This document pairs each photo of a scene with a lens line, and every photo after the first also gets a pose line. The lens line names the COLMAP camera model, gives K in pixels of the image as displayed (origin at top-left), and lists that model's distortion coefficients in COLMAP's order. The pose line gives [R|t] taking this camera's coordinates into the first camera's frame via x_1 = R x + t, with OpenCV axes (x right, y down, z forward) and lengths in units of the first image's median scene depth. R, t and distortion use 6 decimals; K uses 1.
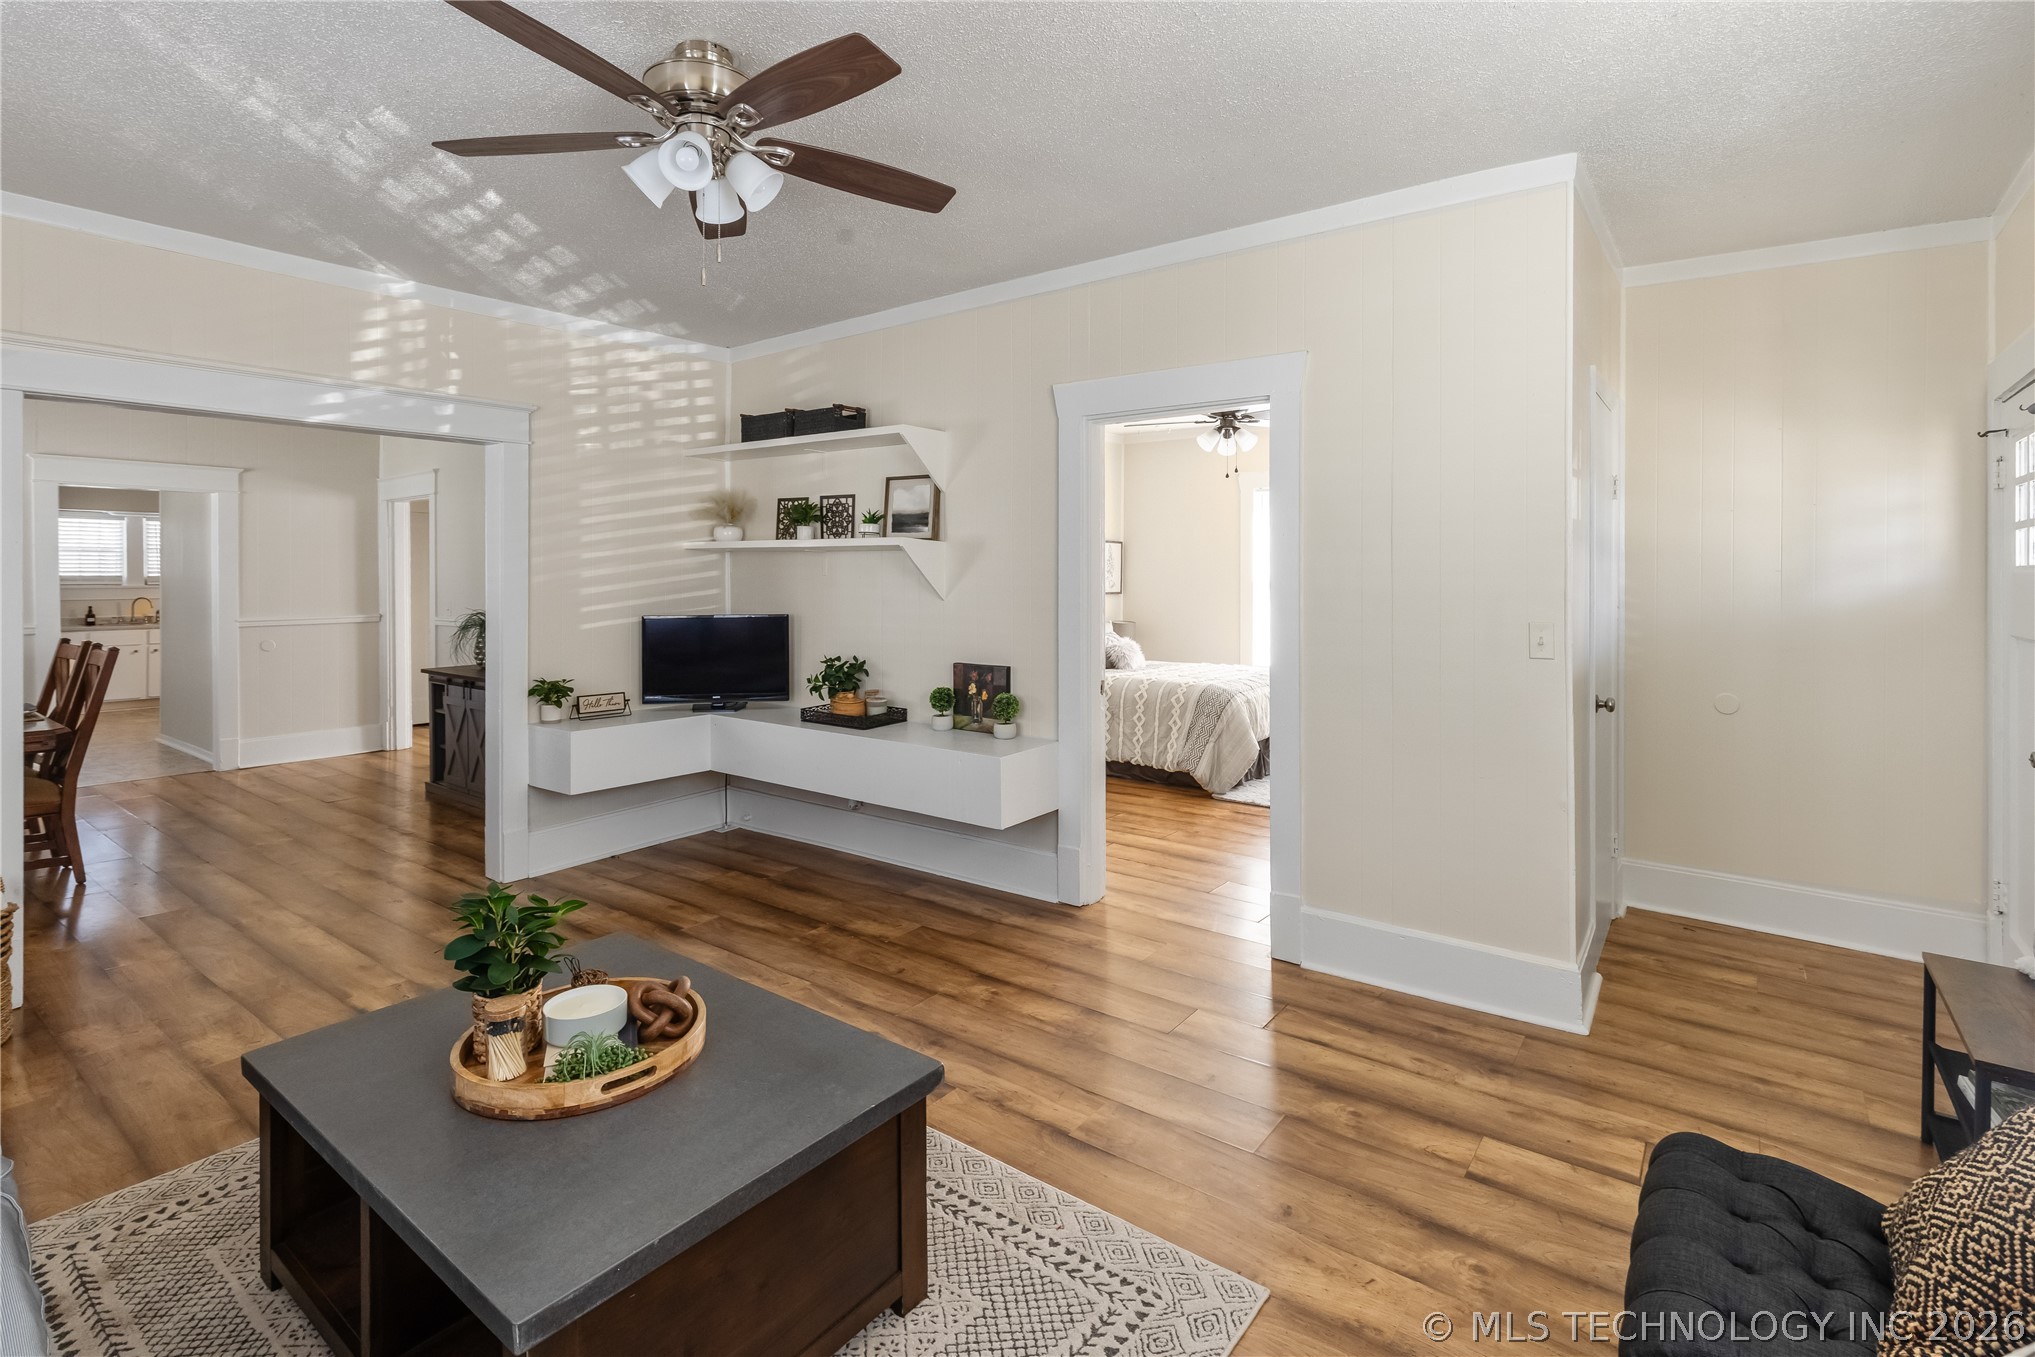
lens RADIAL K [[970.9, 0, 1019.0], [0, 970.9, 572.0], [0, 0, 1]] dist [0.008327, -0.003205]
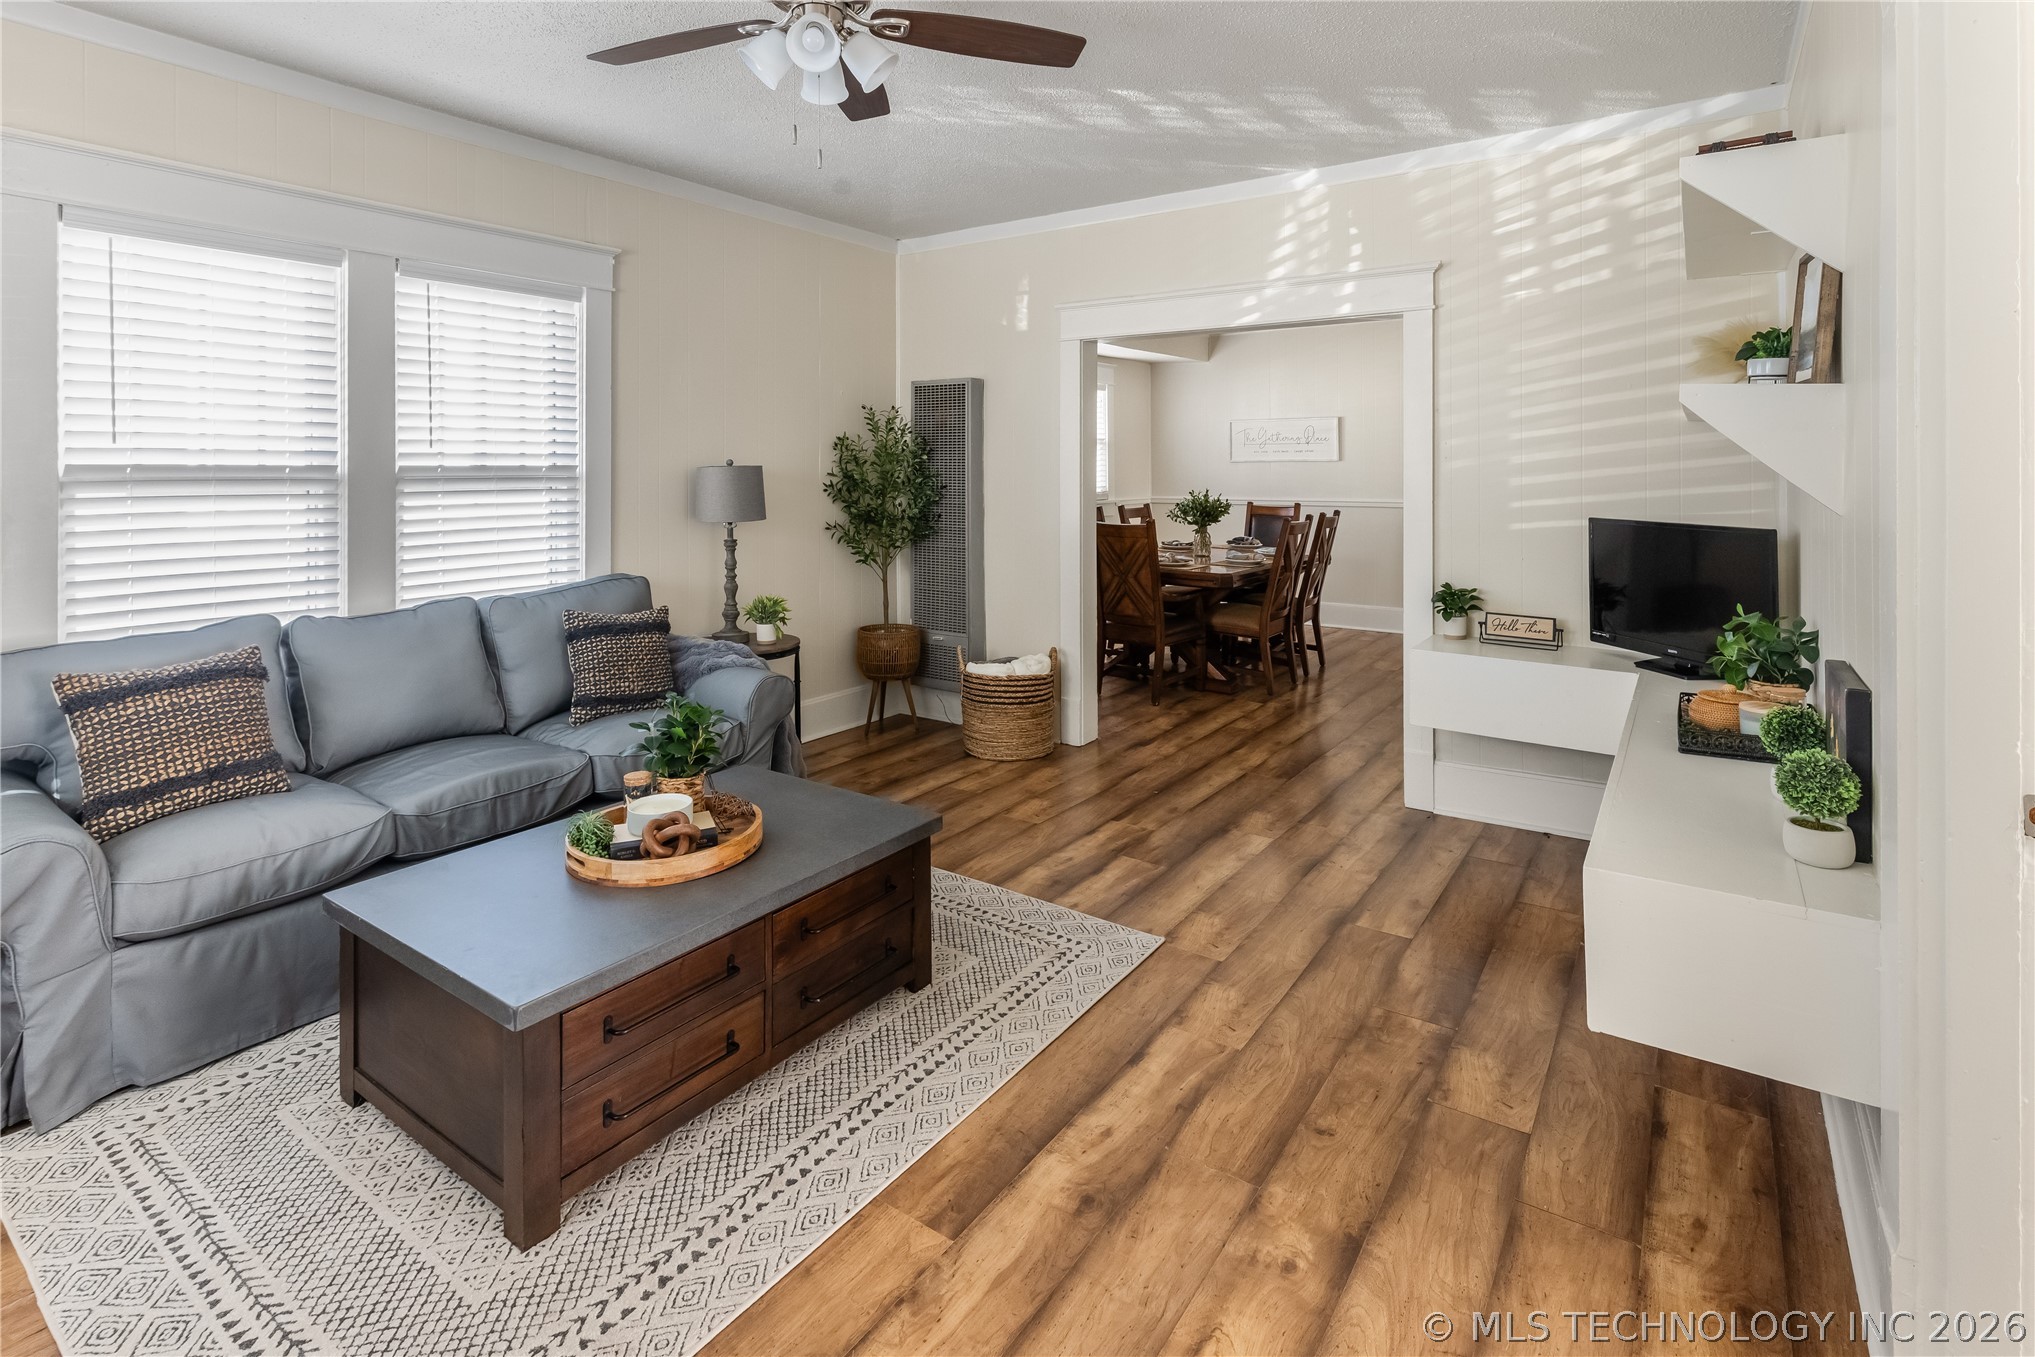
lens RADIAL K [[970.9, 0, 996.3], [0, 970.9, 478.5], [0, 0, 1]] dist [0.008327, -0.003205]
pose [[0.037574, 0.017014, -0.999149, 0.364885], [0.005448, 0.999837, 0.017231, 0.001860], [0.999279, -0.006090, 0.037475, 0.625789]]
